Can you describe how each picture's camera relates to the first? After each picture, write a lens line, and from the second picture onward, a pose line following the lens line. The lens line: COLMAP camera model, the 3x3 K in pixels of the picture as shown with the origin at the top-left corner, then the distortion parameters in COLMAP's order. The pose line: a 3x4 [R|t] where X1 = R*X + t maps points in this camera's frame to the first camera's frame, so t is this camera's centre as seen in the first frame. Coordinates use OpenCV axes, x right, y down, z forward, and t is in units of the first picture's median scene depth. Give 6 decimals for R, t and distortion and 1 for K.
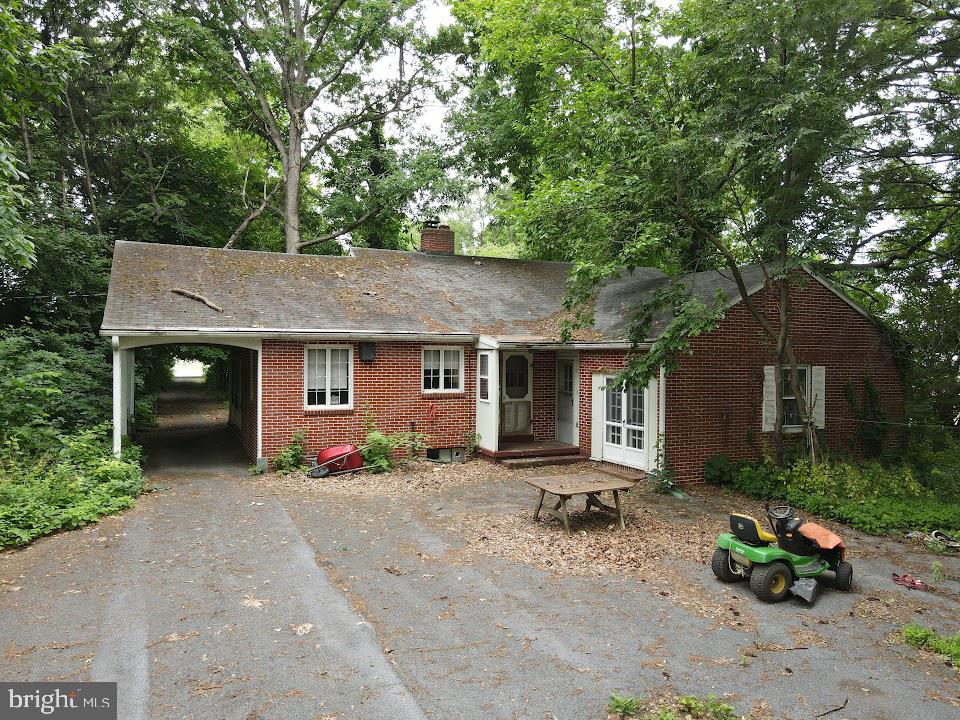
lens RADIAL K [[712.2, 0, 479.1], [0, 712.2, 358.1], [0, 0, 1]] dist [0.013251, -0.007882]
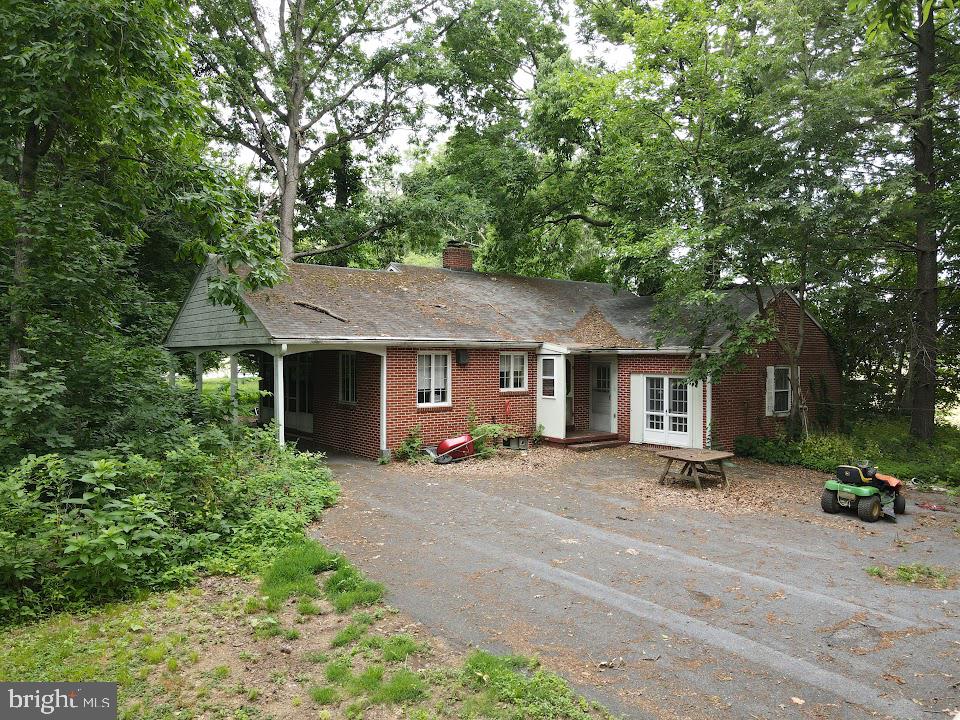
lens RADIAL K [[712.2, 0, 479.9], [0, 712.2, 358.1], [0, 0, 1]] dist [0.013251, -0.007882]
pose [[0.970870, -0.004553, 0.239564, -0.416450], [0.005652, 0.999976, -0.003898, -0.002210], [-0.239541, 0.005139, 0.970873, -0.149792]]
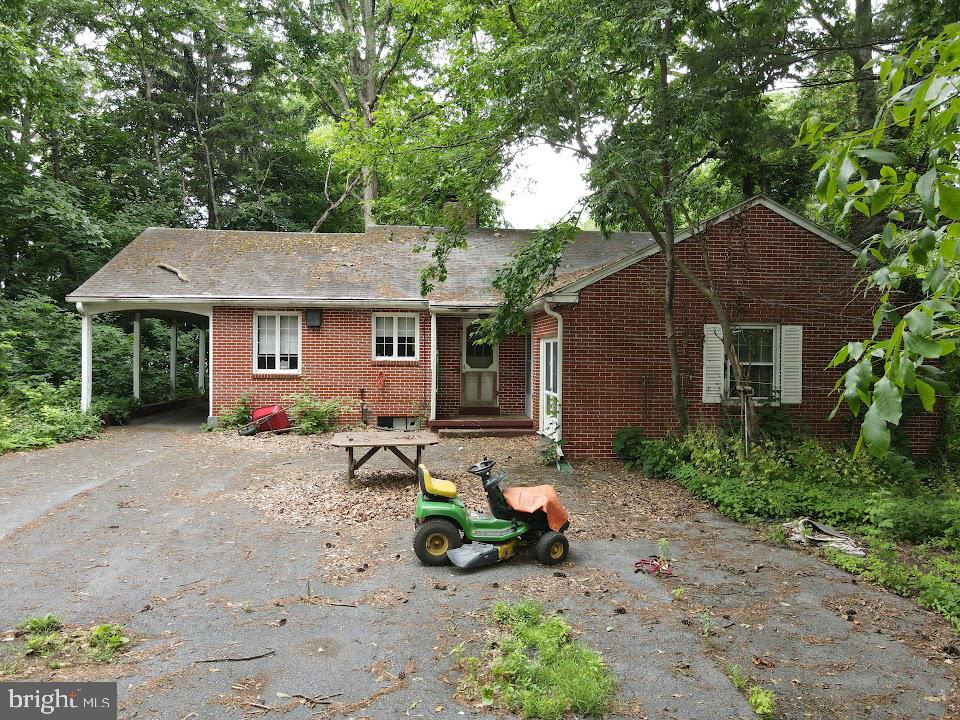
lens RADIAL K [[712.2, 0, 478.5], [0, 712.2, 360.7], [0, 0, 1]] dist [0.013251, -0.007882]
pose [[0.943750, 0.002900, -0.330648, 0.409042], [-0.003760, 0.999991, -0.001962, 0.054111], [0.330640, 0.003095, 0.943752, 0.116647]]
